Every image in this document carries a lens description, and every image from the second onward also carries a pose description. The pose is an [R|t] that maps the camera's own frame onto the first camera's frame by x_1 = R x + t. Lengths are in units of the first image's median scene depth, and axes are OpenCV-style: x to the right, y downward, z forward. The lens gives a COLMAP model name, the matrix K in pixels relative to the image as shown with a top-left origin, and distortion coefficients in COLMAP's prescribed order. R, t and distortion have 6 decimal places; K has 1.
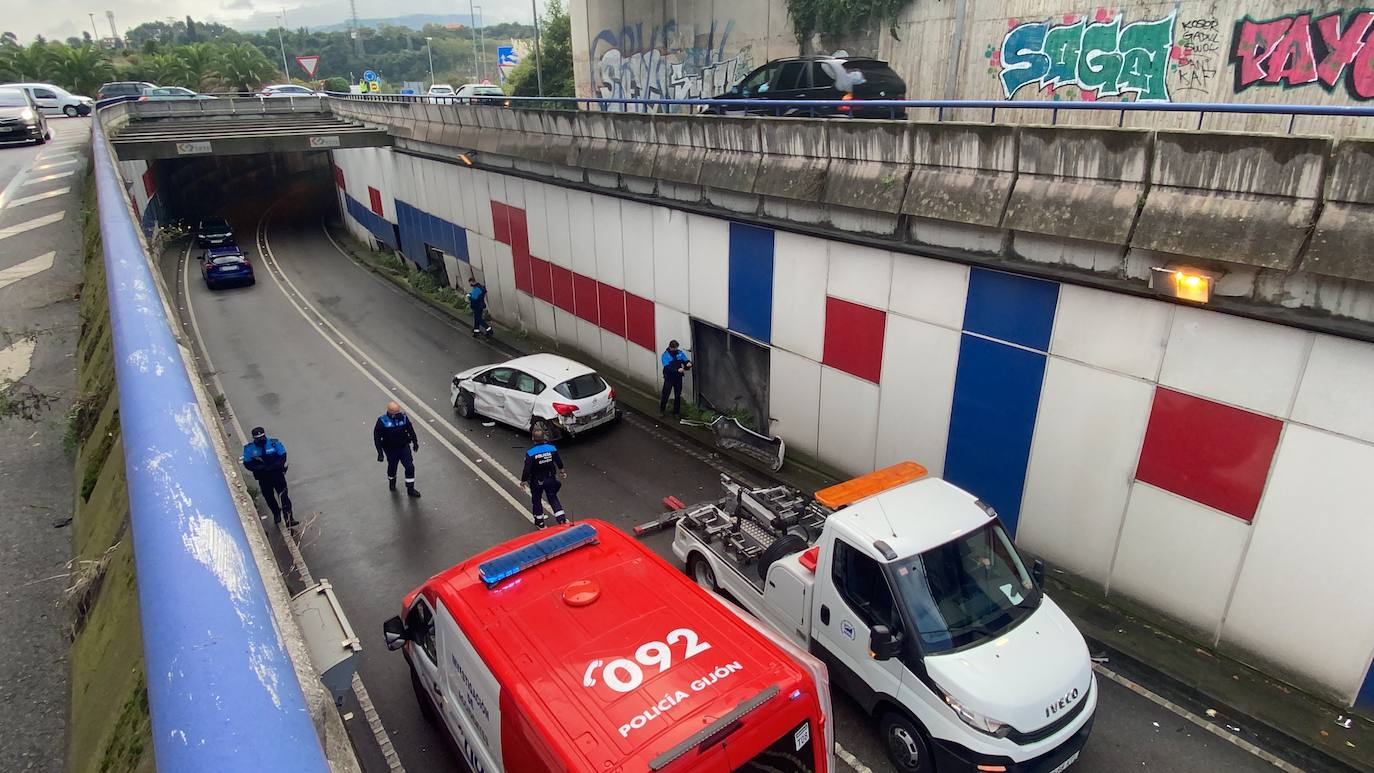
lens RADIAL K [[727.8, 0, 687.0], [0, 727.8, 386.5], [0, 0, 1]] dist [-0.000304, -0.014320]
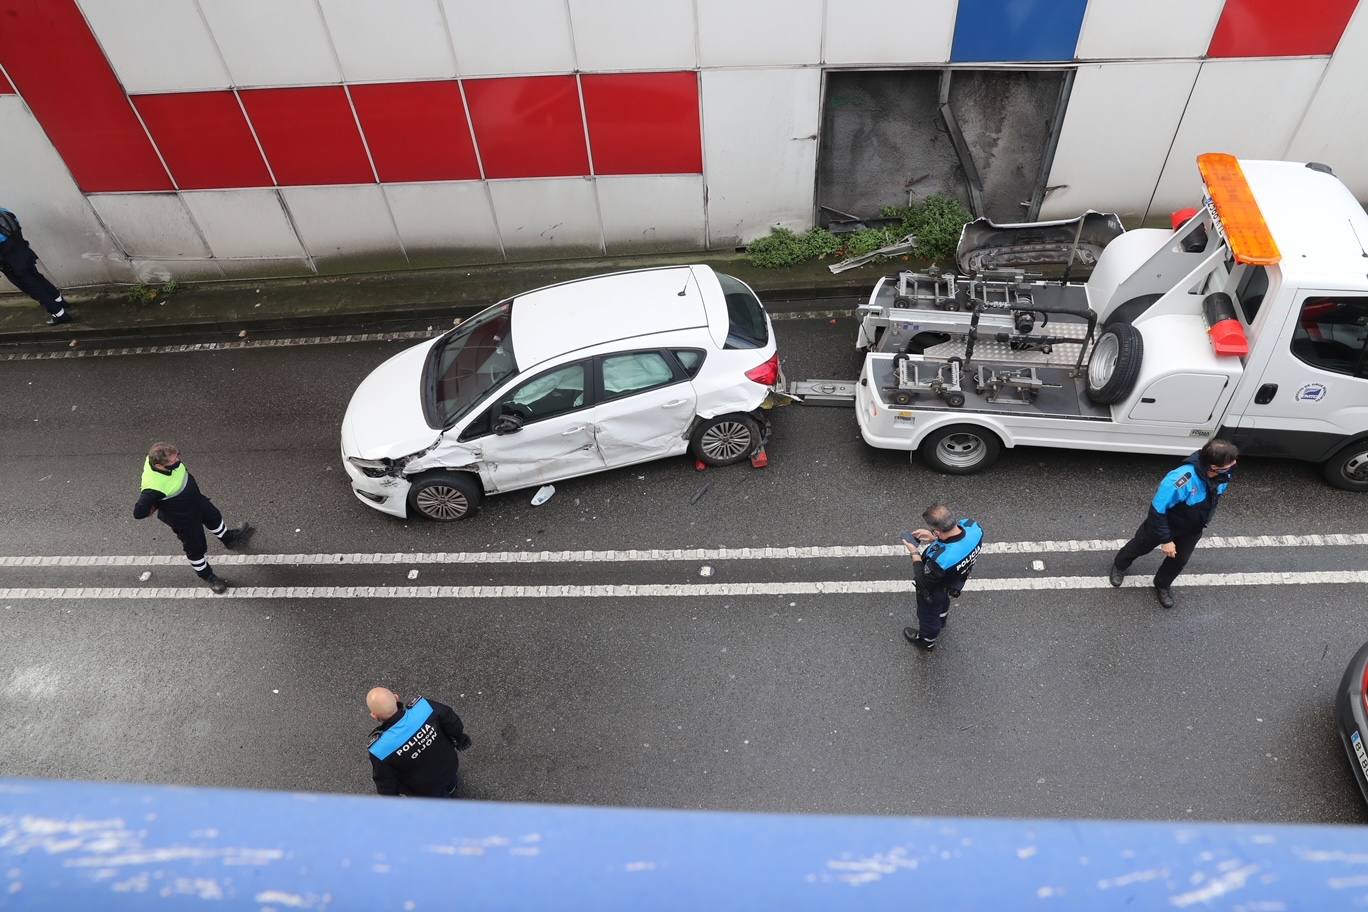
lens RADIAL K [[928.2, 0, 684.1], [0, 928.2, 485.3], [0, 0, 1]] dist [-0.084550, 0.059346]
pose [[0.634717, -0.611105, 0.472953, -0.438763], [0.334533, 0.769019, 0.544700, -0.211009], [-0.696579, -0.187512, 0.692544, 0.509027]]
